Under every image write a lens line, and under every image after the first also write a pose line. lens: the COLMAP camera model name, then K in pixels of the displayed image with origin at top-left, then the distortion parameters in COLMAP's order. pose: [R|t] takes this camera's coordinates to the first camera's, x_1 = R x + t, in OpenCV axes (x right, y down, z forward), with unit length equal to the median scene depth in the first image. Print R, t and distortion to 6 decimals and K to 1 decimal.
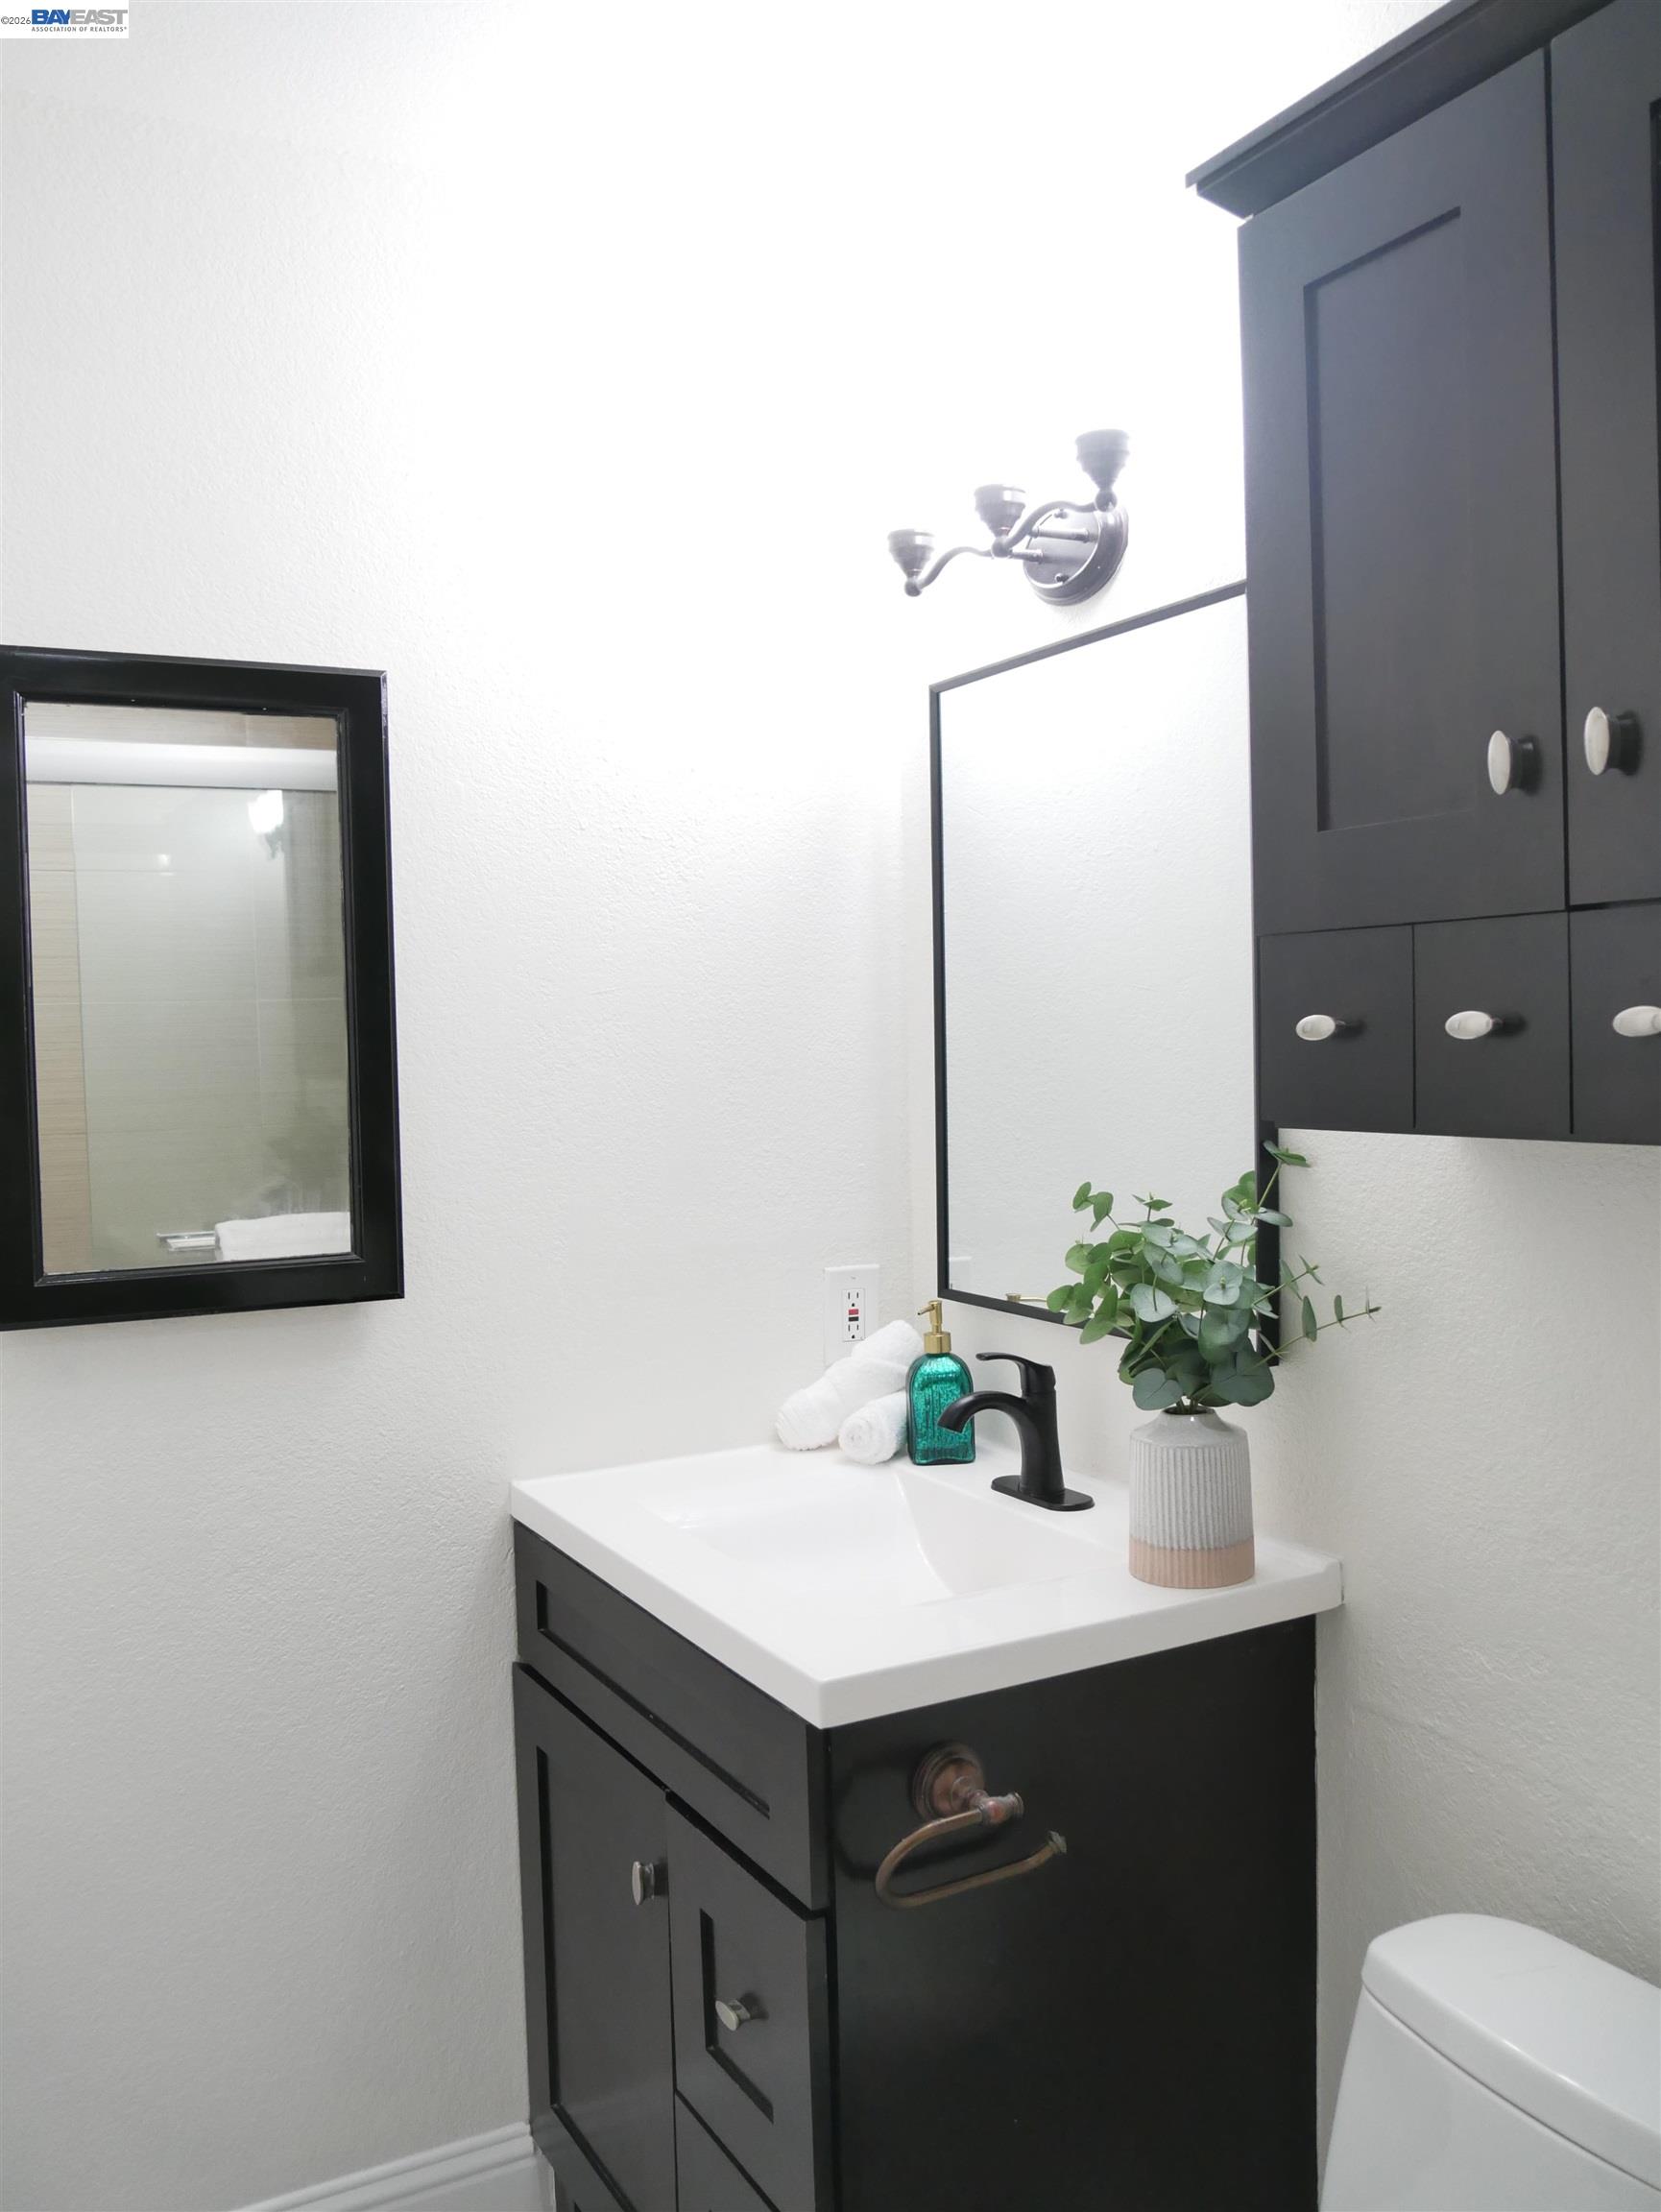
lens RADIAL K [[1843.7, 0, 834.6], [0, 1843.7, 1103.1], [0, 0, 1]] dist [-0.059724, 0.021671]
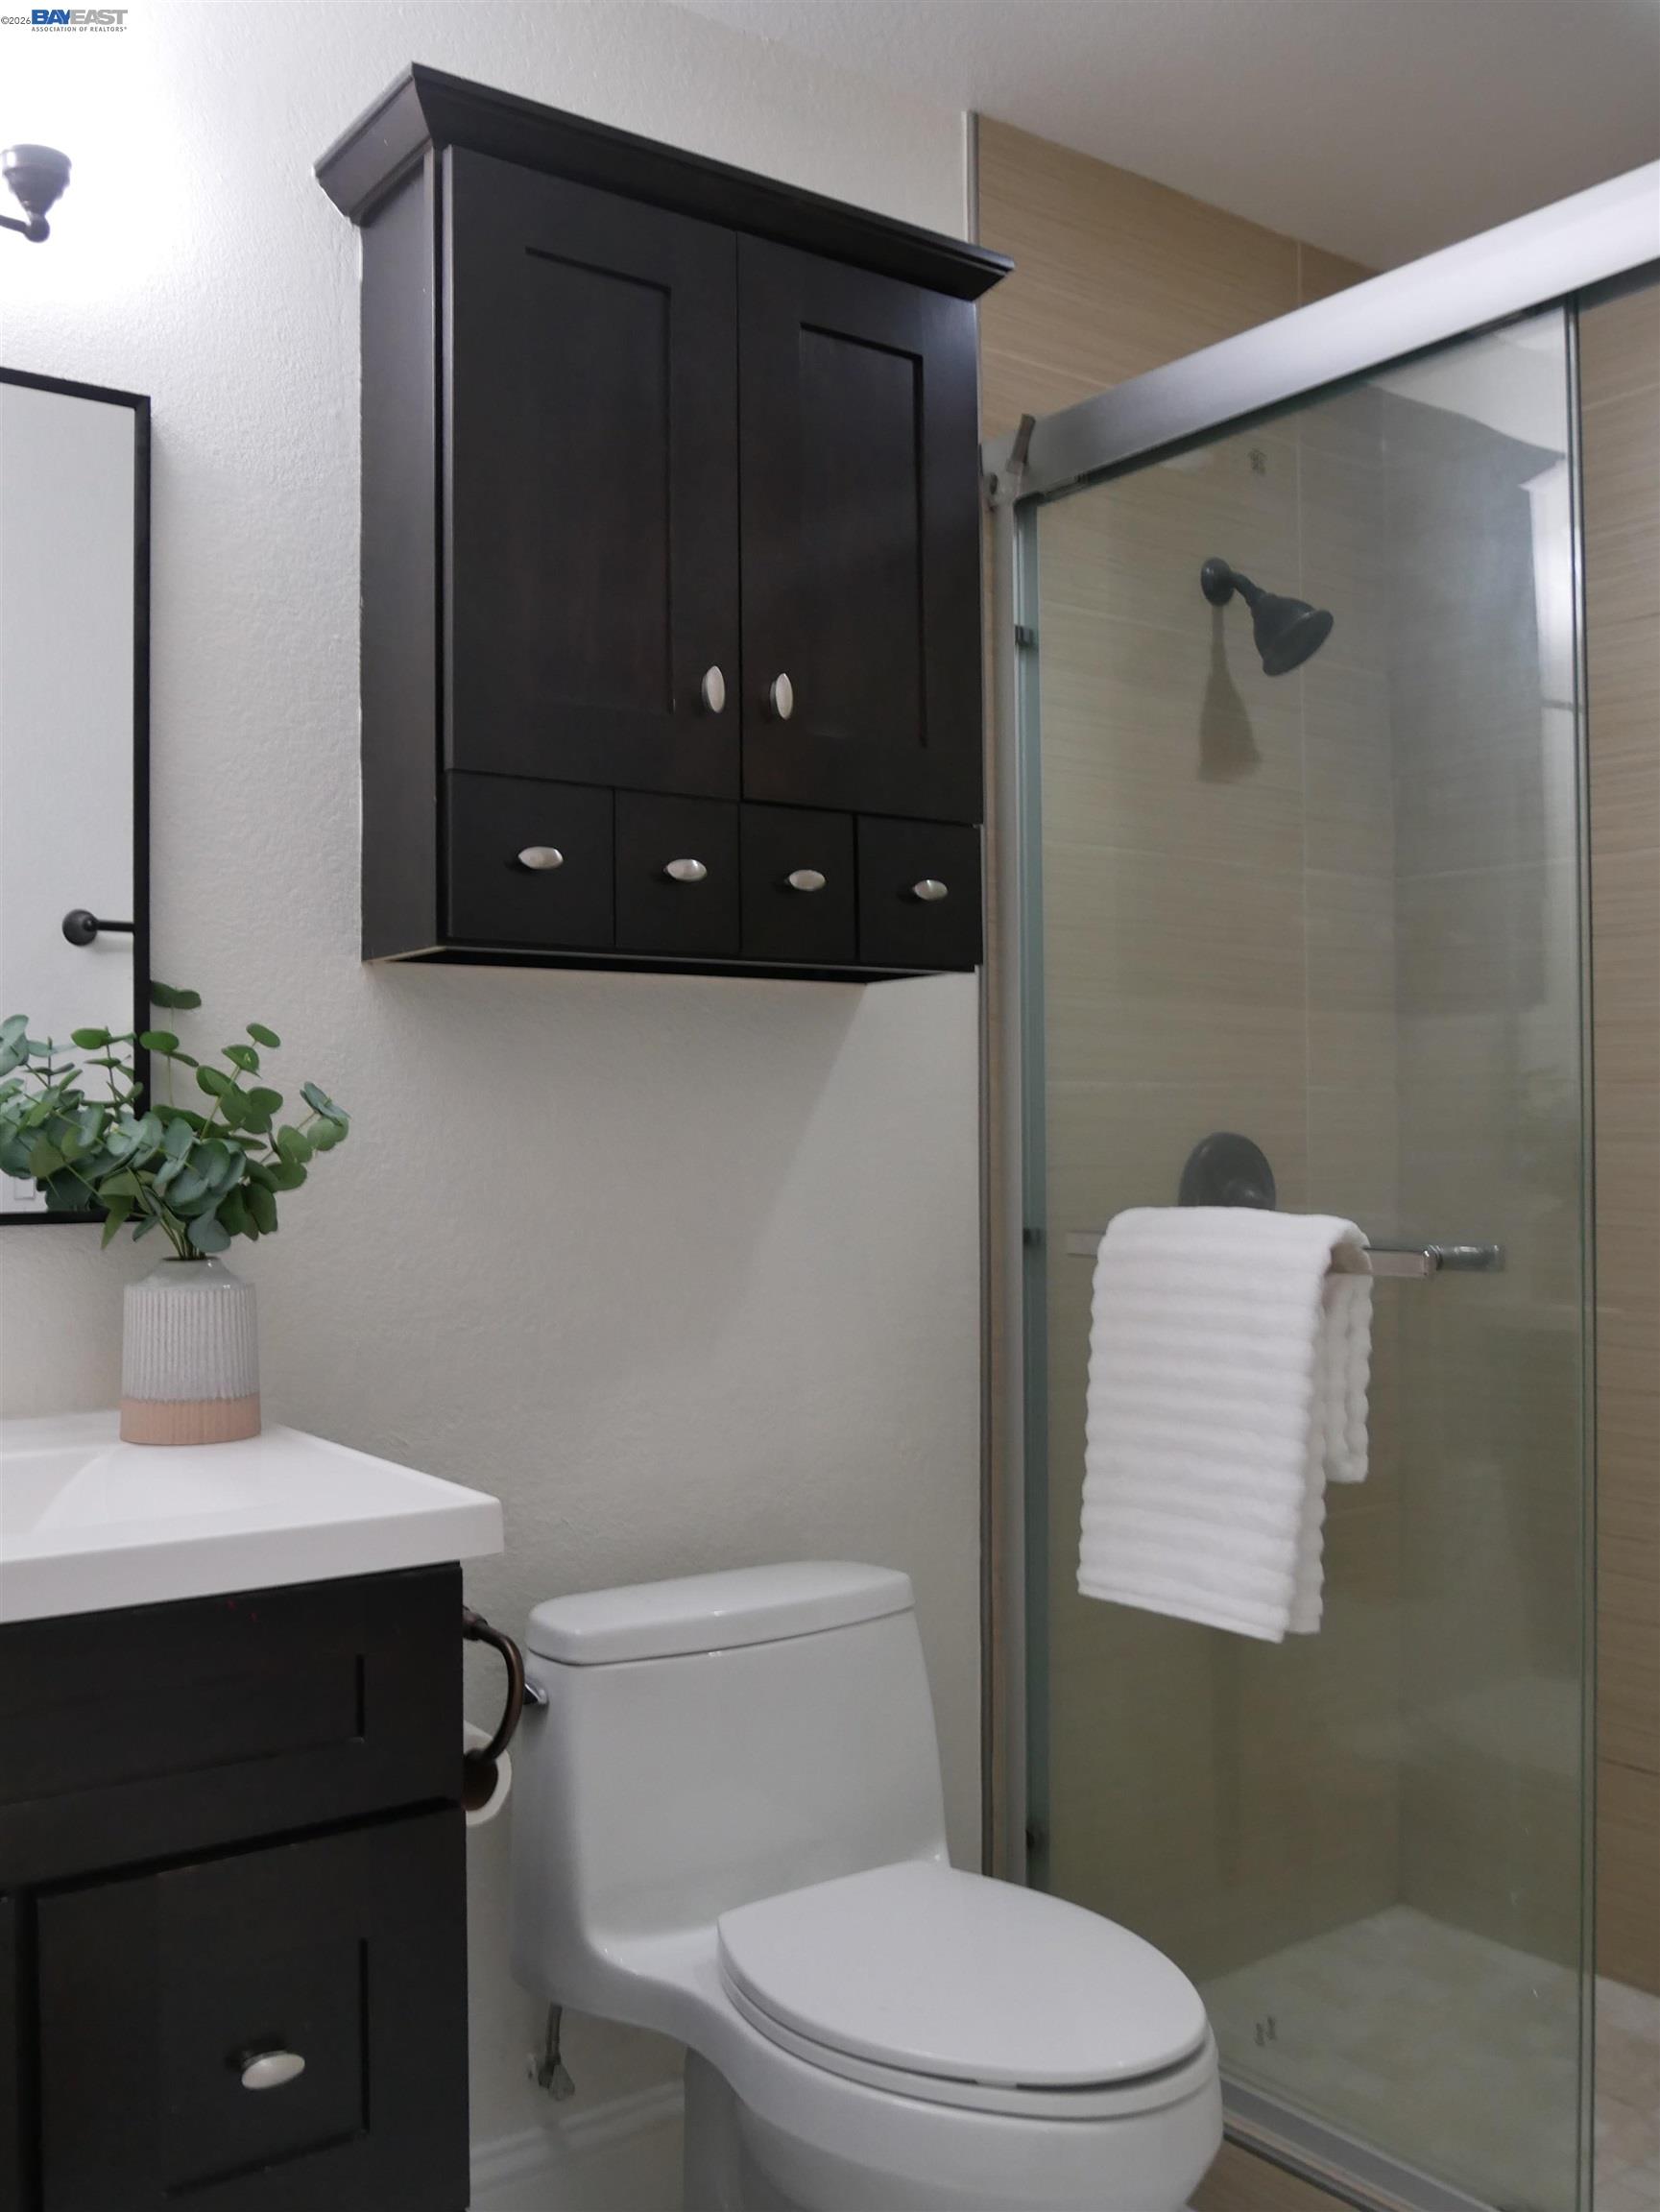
lens RADIAL K [[1843.6, 0, 834.1], [0, 1843.6, 1103.1], [0, 0, 1]] dist [-0.059724, 0.021671]
pose [[-0.141271, 0.035024, 0.989351, -1.048624], [0.046089, 0.998523, -0.028768, 0.179674], [-0.988898, 0.041534, -0.142676, 1.121637]]
